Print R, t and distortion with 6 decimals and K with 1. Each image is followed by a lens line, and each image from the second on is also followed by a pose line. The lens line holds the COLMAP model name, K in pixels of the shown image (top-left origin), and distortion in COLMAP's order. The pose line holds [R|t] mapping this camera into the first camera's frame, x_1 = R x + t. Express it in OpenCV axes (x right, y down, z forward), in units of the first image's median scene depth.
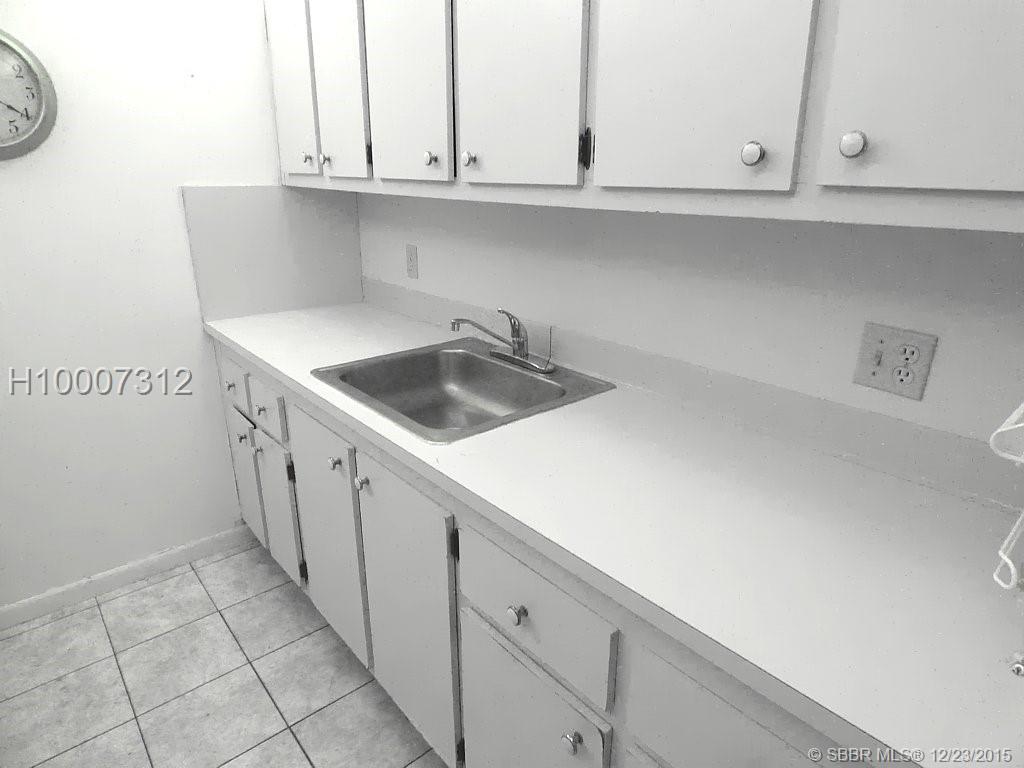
lens RADIAL K [[623.4, 0, 512.0], [0, 623.4, 384.0], [0, 0, 1]] dist [-0.003987, -0.001700]
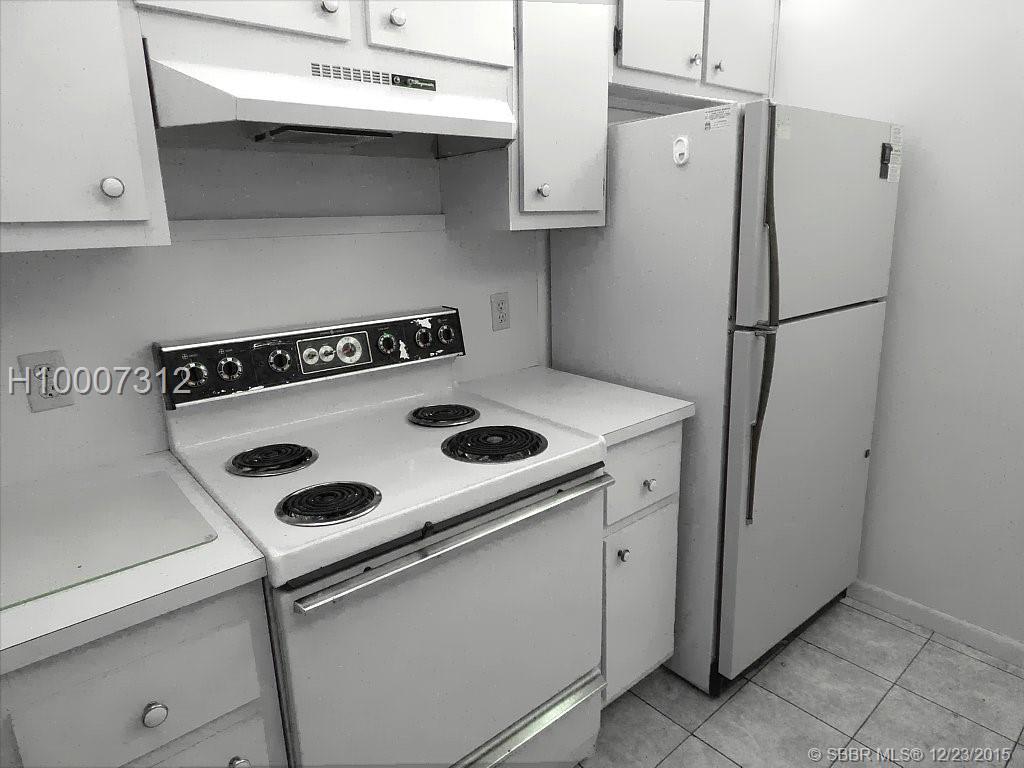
lens RADIAL K [[620.9, 0, 512.0], [0, 620.9, 384.0], [0, 0, 1]] dist [-0.022513, -0.001510]
pose [[-0.005345, 0.254061, -0.967173, 0.076276], [-0.303494, 0.921155, 0.243650, -0.030700], [0.952818, 0.294833, 0.072183, 0.117228]]
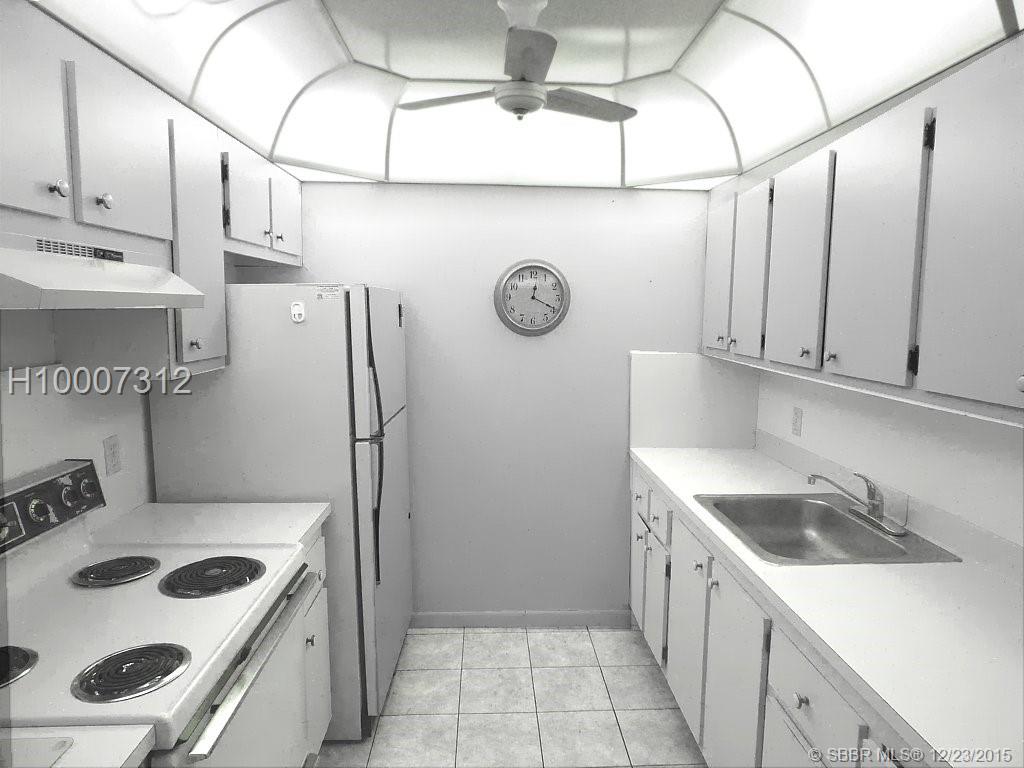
lens RADIAL K [[623.4, 0, 512.0], [0, 623.4, 384.0], [0, 0, 1]] dist [-0.003987, -0.001700]
pose [[0.787965, 0.075042, -0.611130, 0.168099], [-0.204369, 0.968152, -0.144622, 0.020416], [0.580813, 0.238853, 0.778206, -0.323897]]
